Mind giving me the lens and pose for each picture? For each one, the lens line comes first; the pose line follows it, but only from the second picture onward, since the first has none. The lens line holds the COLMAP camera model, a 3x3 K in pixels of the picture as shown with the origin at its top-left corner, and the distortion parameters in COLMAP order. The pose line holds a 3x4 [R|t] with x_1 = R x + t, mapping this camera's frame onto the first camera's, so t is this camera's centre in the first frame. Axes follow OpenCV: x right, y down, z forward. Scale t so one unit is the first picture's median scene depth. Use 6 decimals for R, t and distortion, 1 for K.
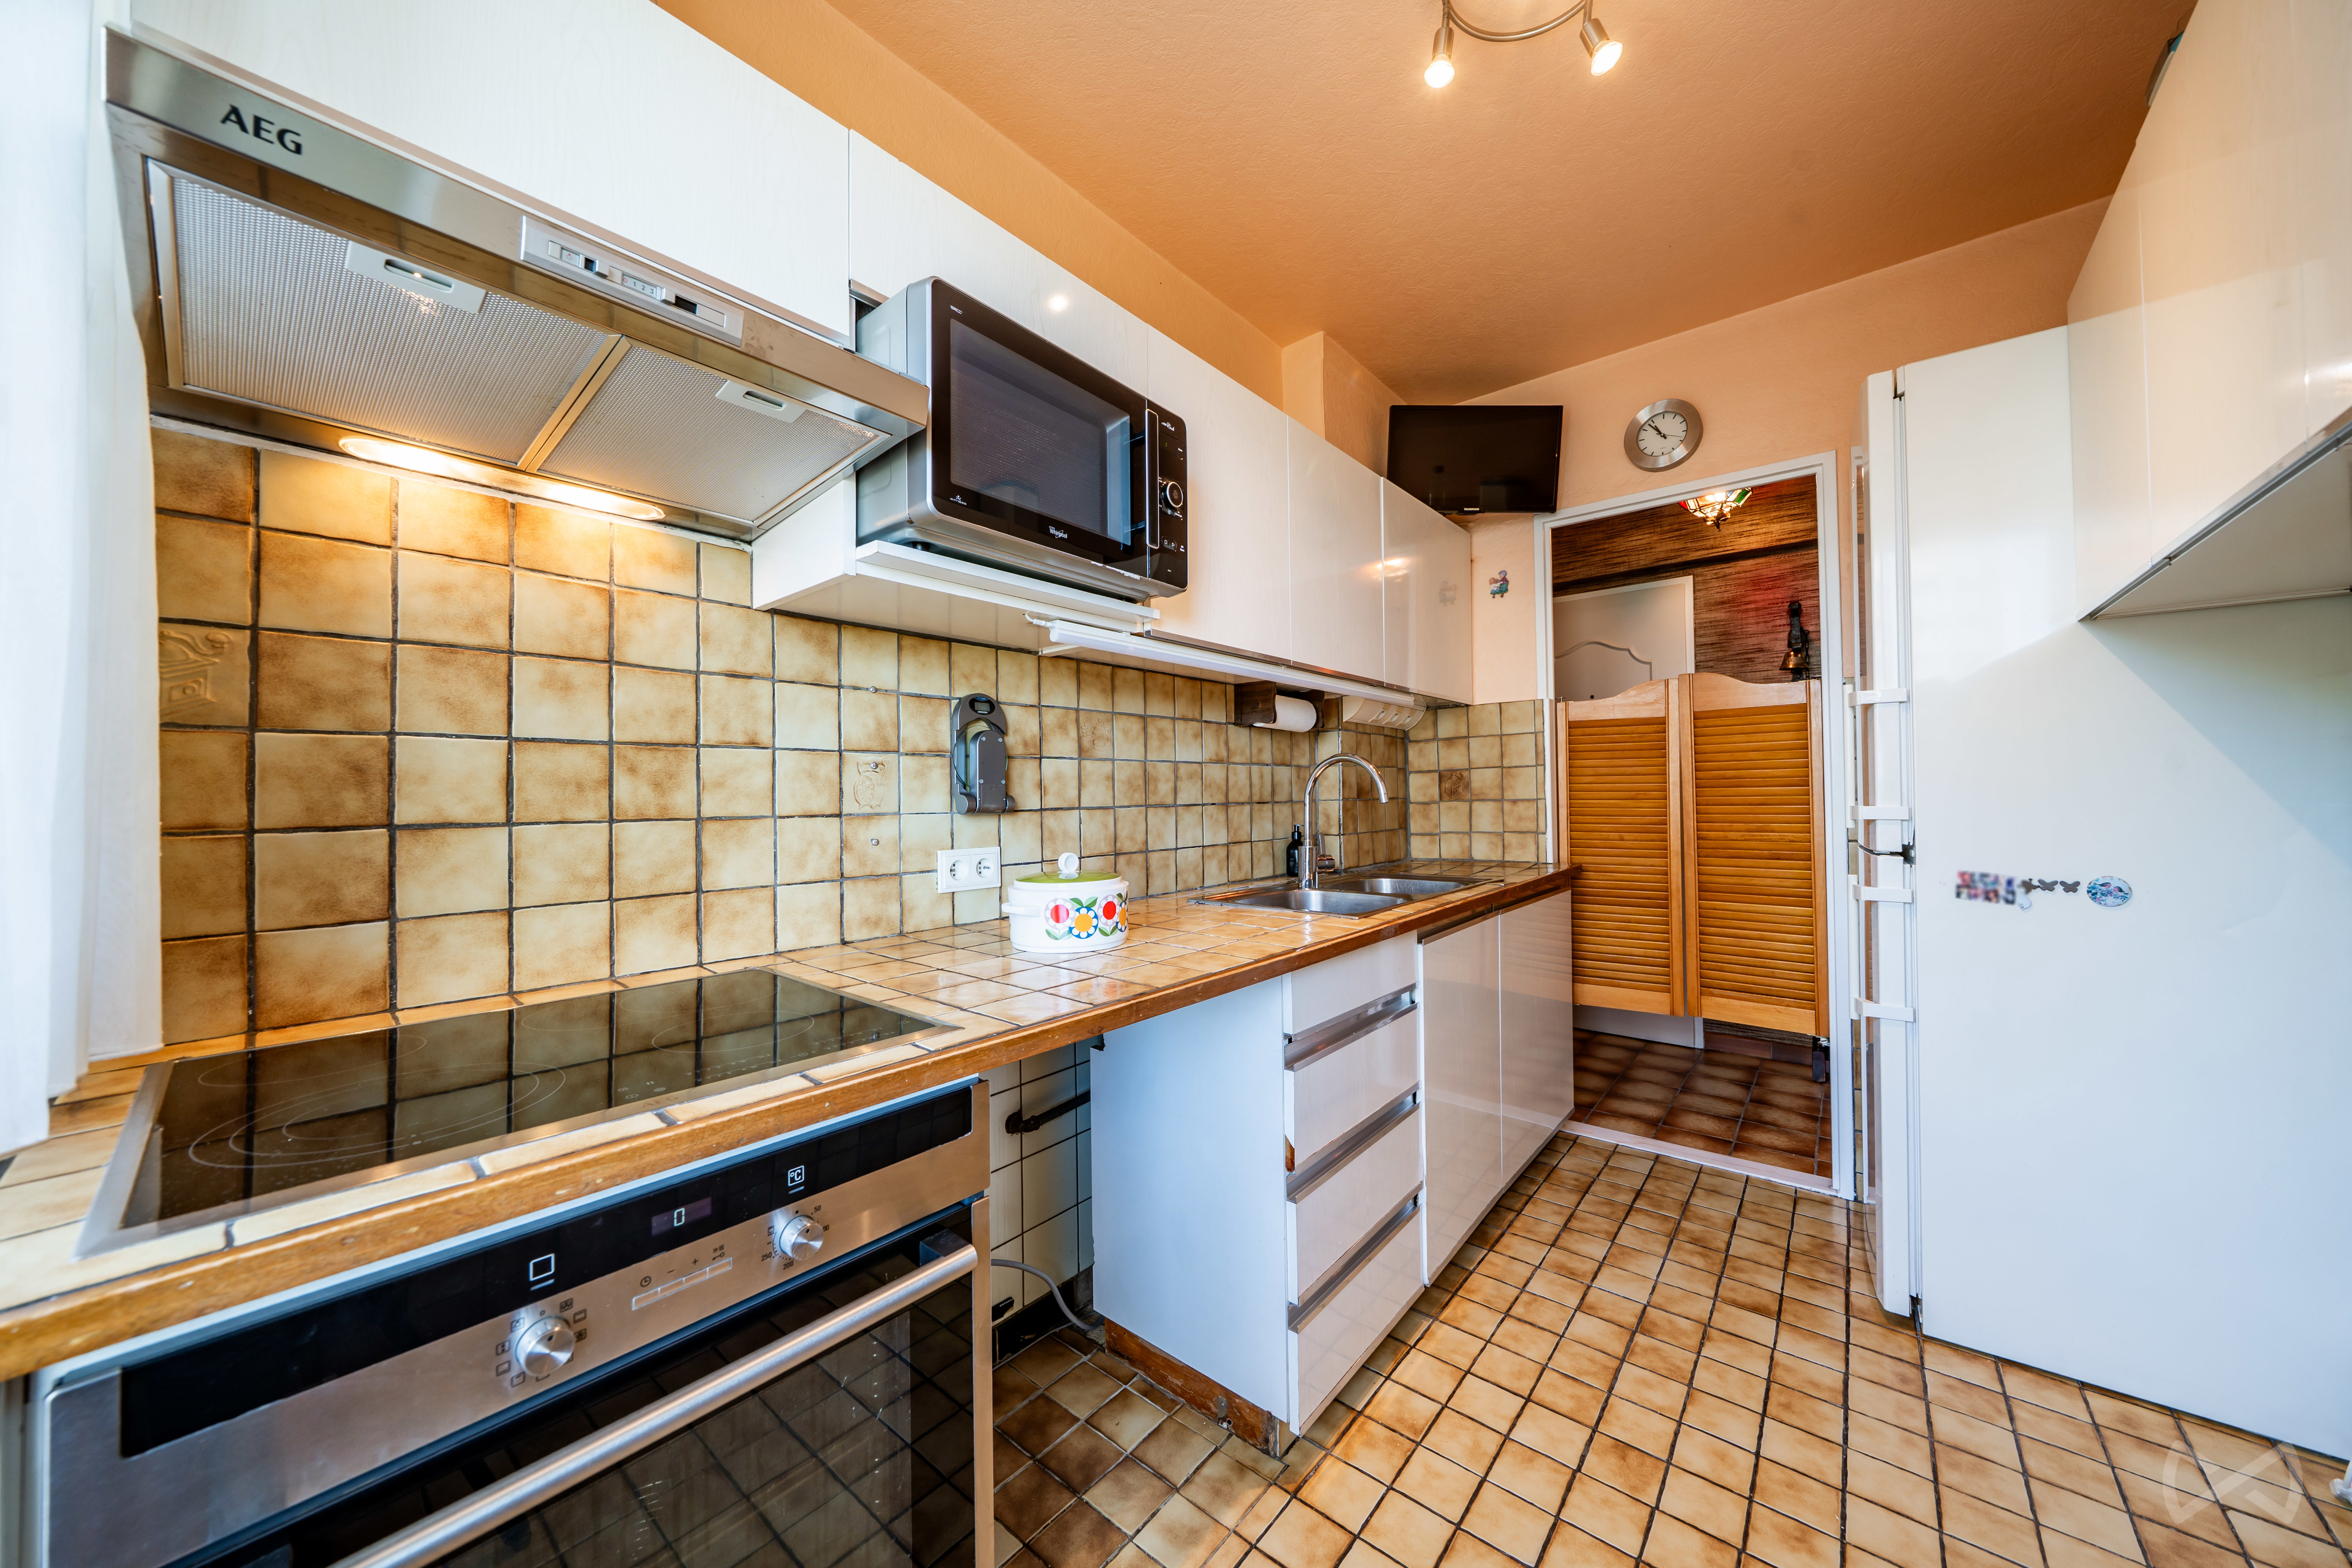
lens RADIAL K [[804.7, 0, 1160.5], [0, 804.7, 777.2], [0, 0, 1]] dist [-0.007489, 0.000470]
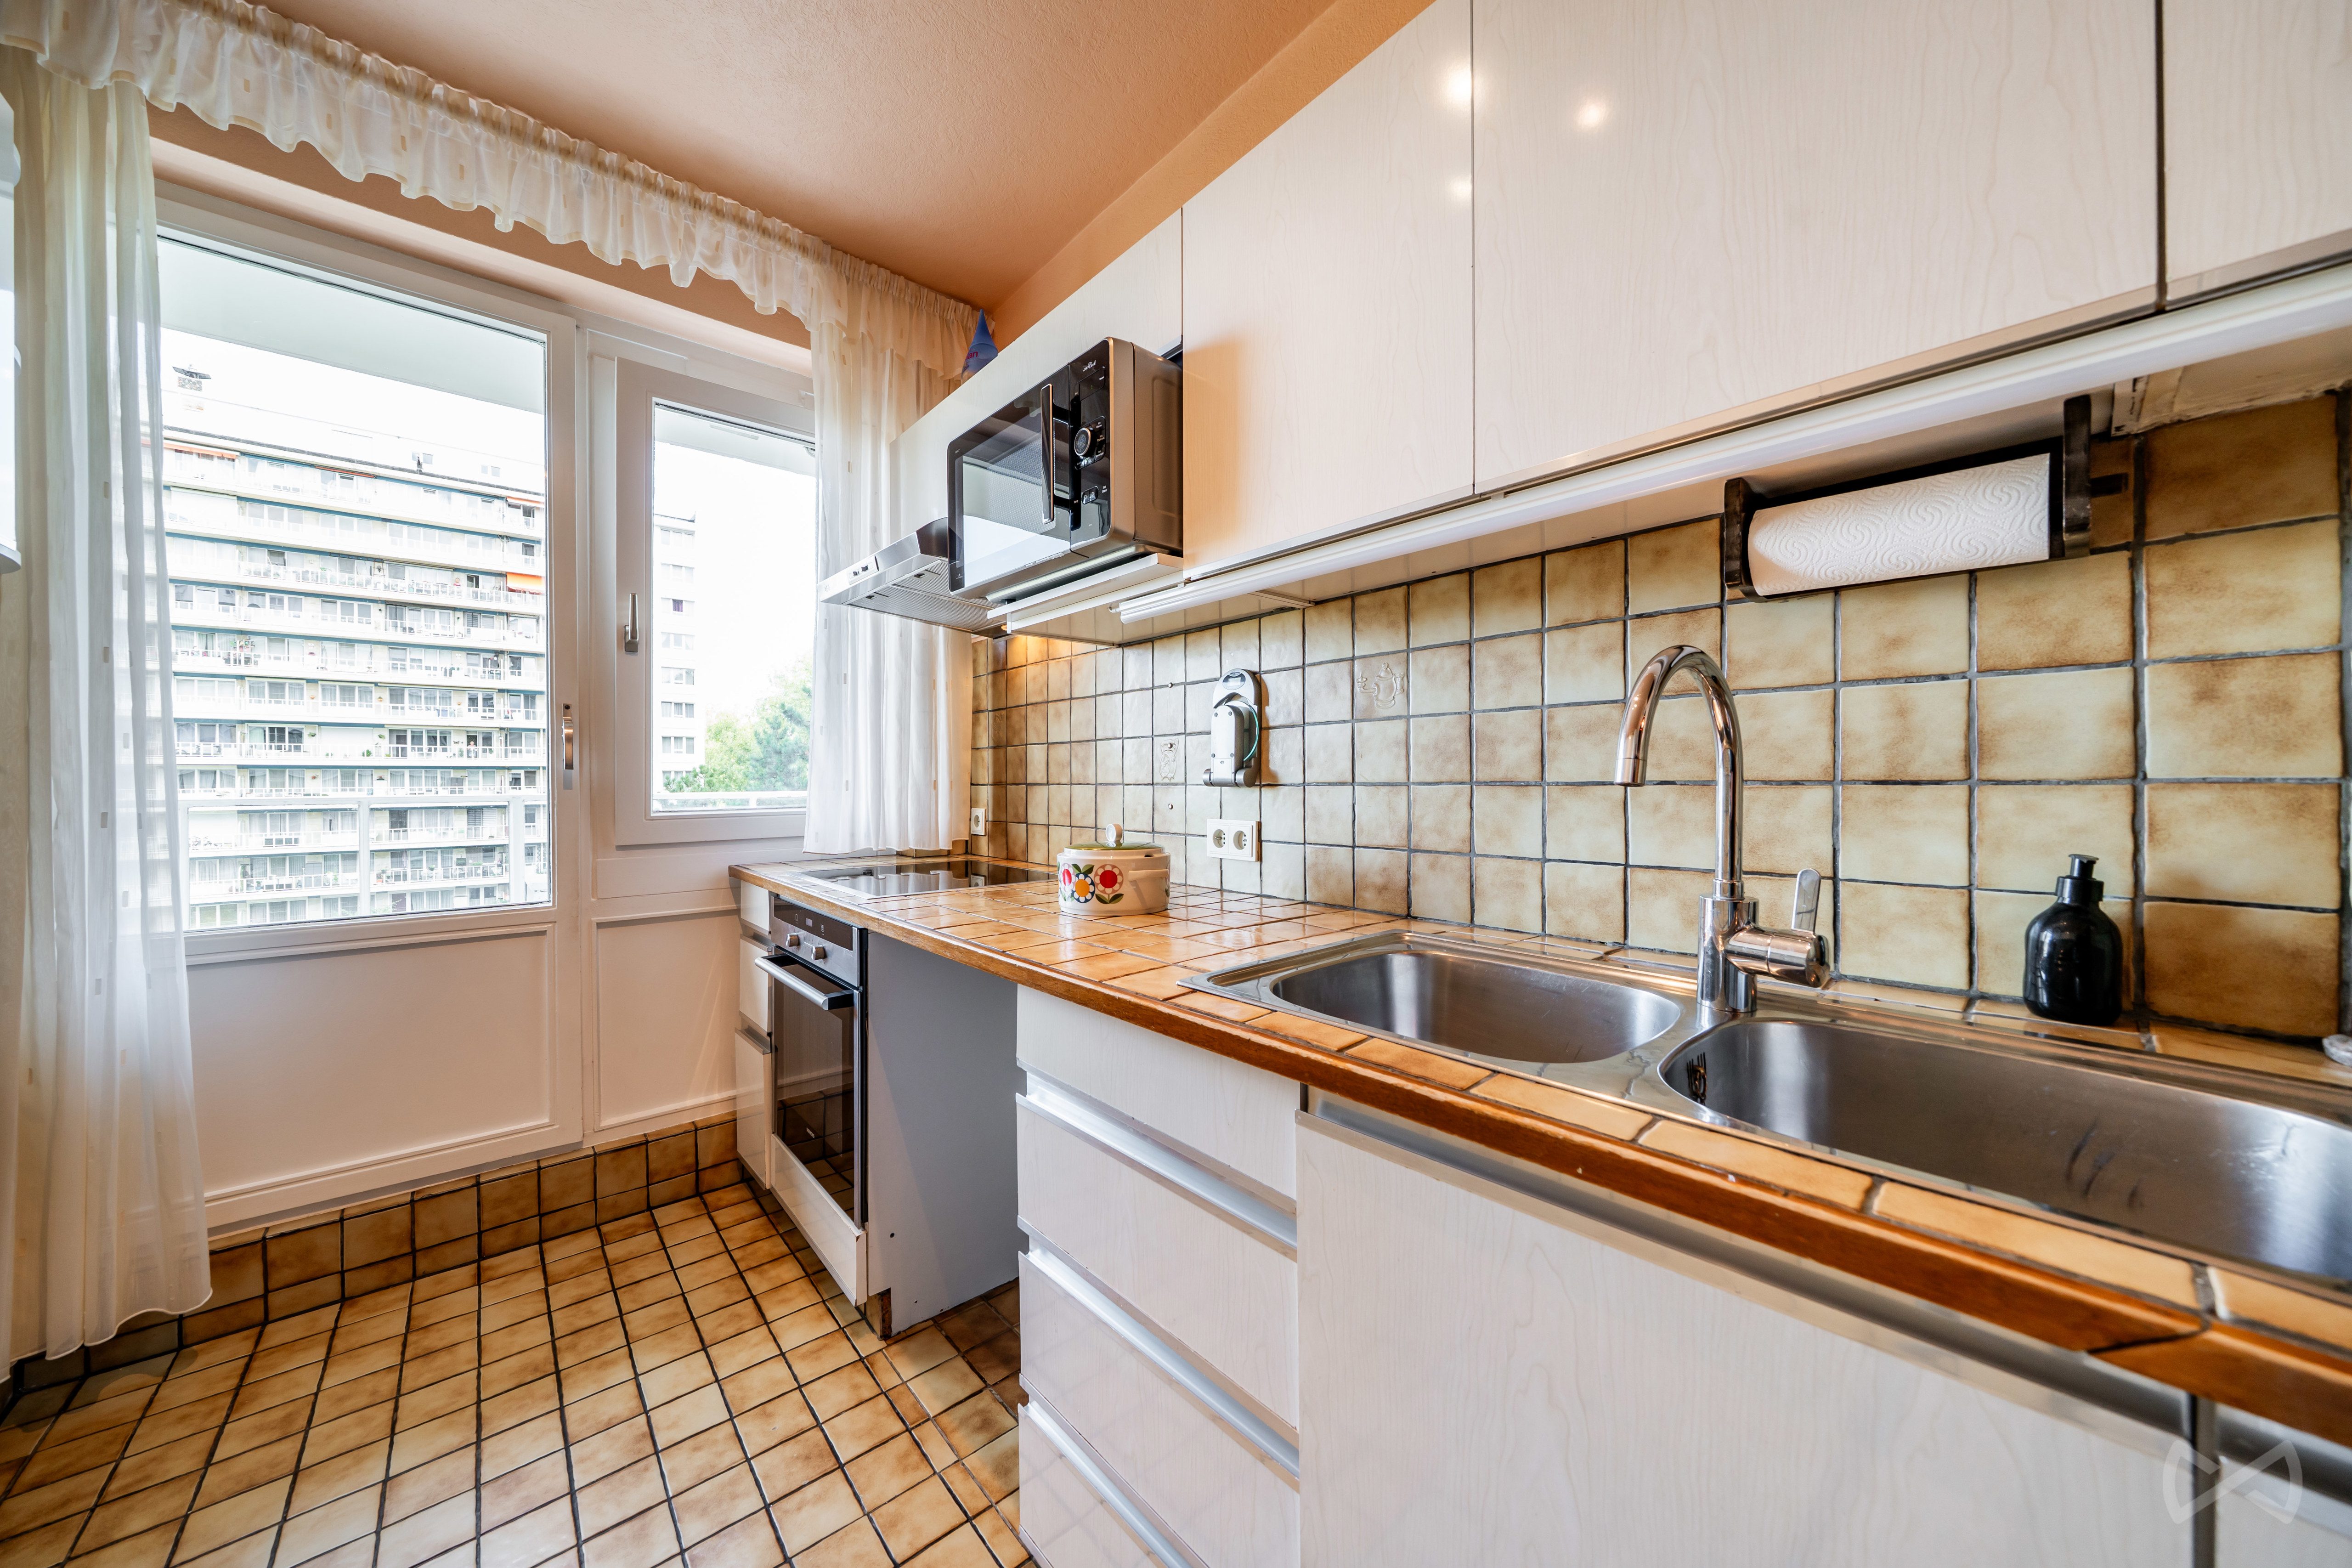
lens RADIAL K [[804.7, 0, 1174.1], [0, 804.7, 781.0], [0, 0, 1]] dist [-0.007489, 0.000470]
pose [[-0.140527, 0.007384, -0.990049, 0.736286], [0.023130, 0.999724, 0.004173, 0.029762], [0.989807, -0.022313, -0.140659, 0.981586]]
